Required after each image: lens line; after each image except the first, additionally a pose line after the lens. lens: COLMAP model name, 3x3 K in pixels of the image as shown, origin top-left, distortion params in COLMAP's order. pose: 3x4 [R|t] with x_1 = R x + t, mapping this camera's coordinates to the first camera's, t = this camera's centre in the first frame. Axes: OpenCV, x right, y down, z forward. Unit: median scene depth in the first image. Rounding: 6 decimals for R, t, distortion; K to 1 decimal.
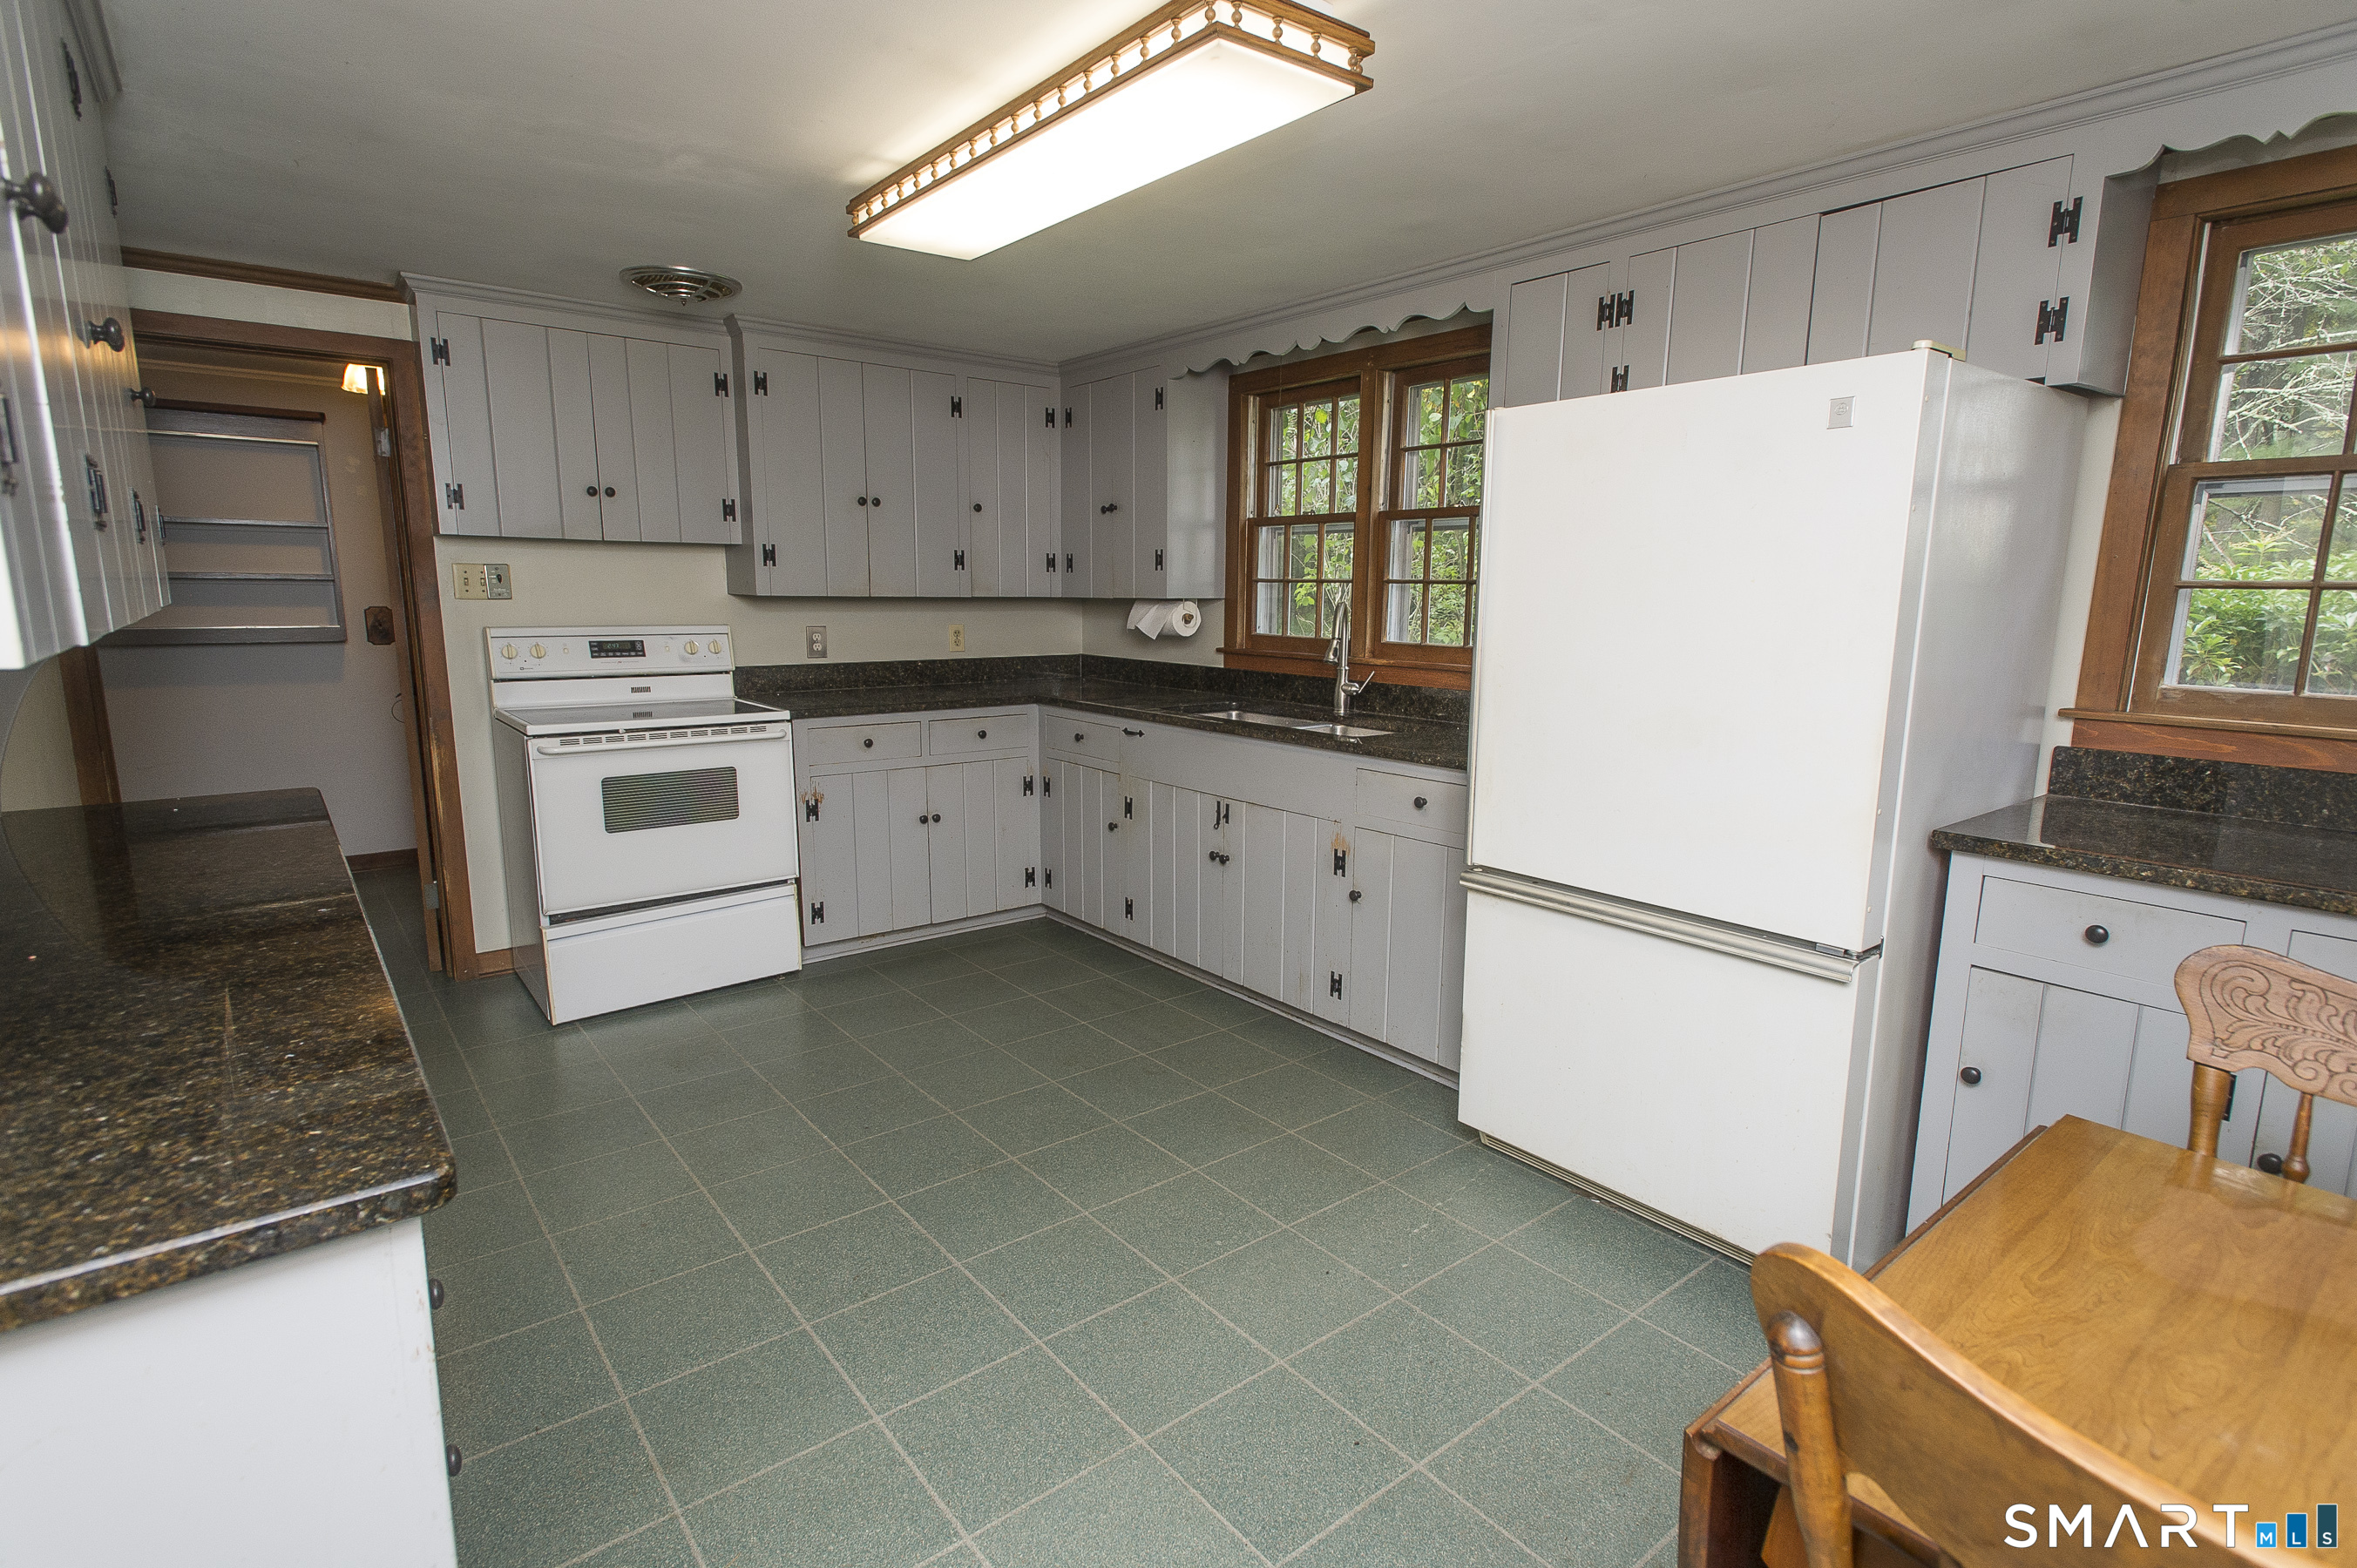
lens RADIAL K [[1178.2, 0, 1140.9], [0, 1178.2, 790.3], [0, 0, 1]] dist [0.023451, -0.005775]
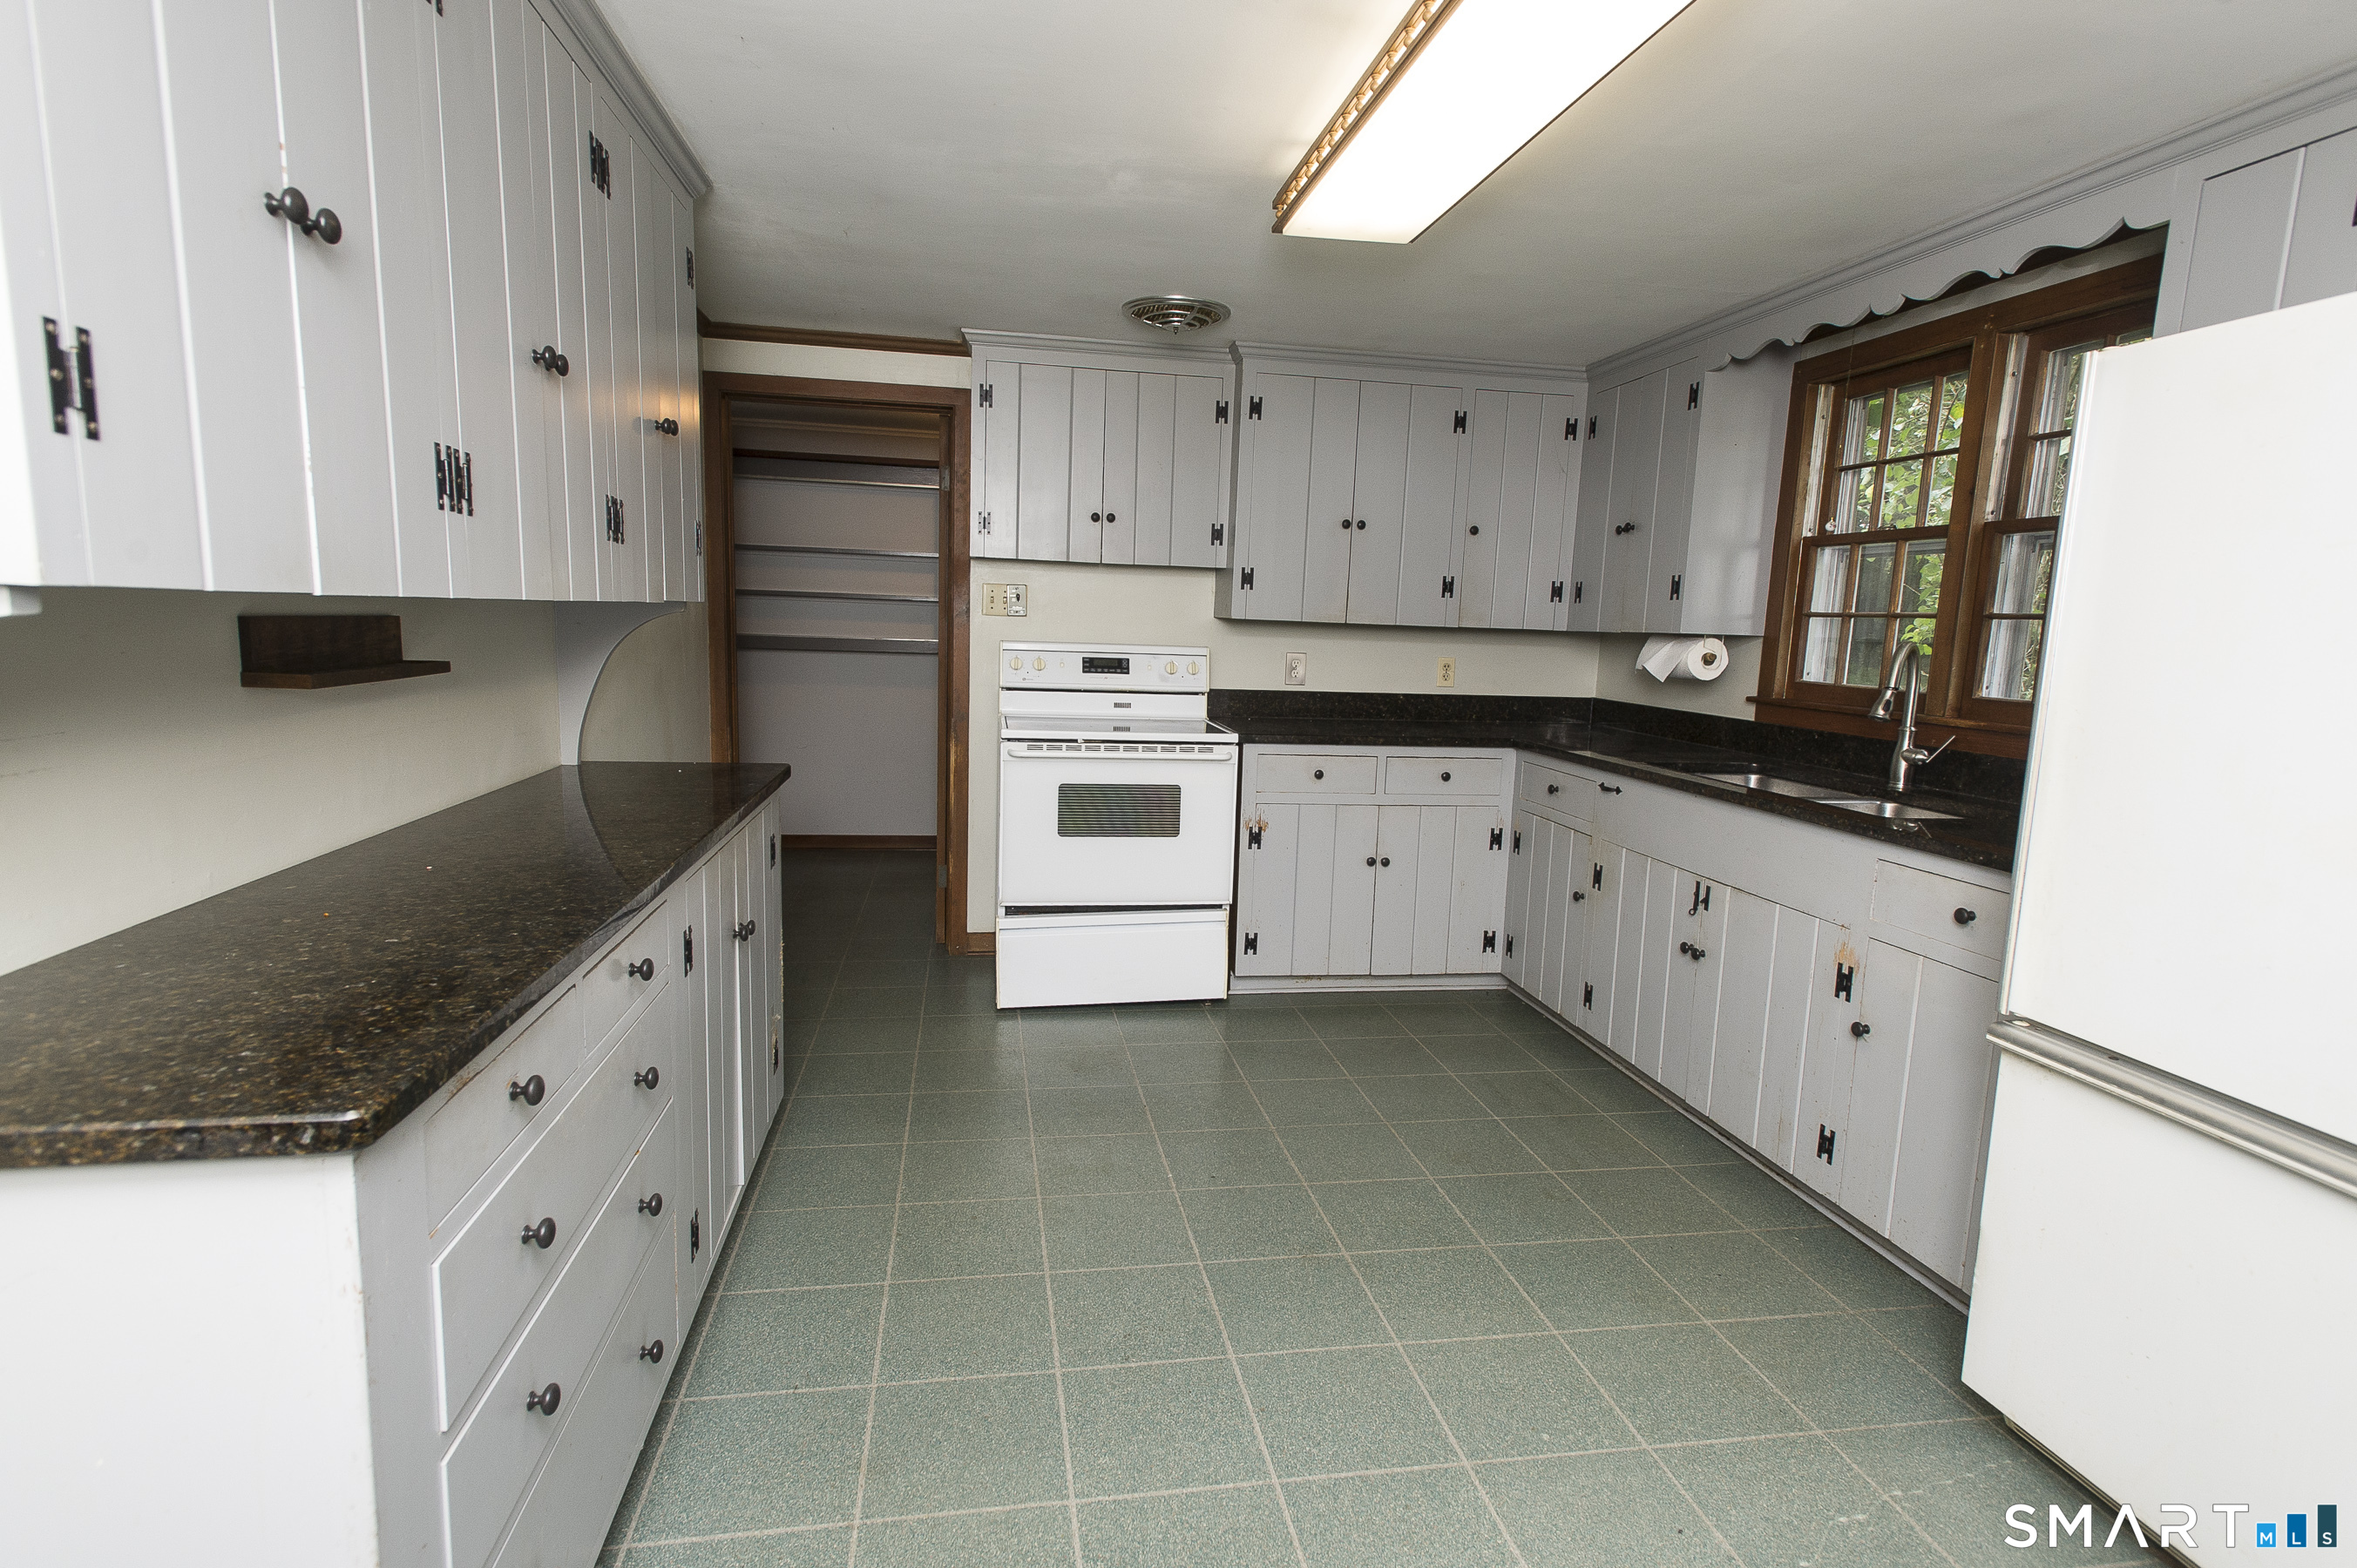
lens RADIAL K [[1178.2, 0, 1174.3], [0, 1178.2, 788.6], [0, 0, 1]] dist [0.023451, -0.005775]
pose [[0.878589, 0.091472, -0.468736, 0.127142], [-0.110625, 0.993772, -0.013423, -0.003382], [0.464589, 0.063648, 0.883236, 0.118033]]
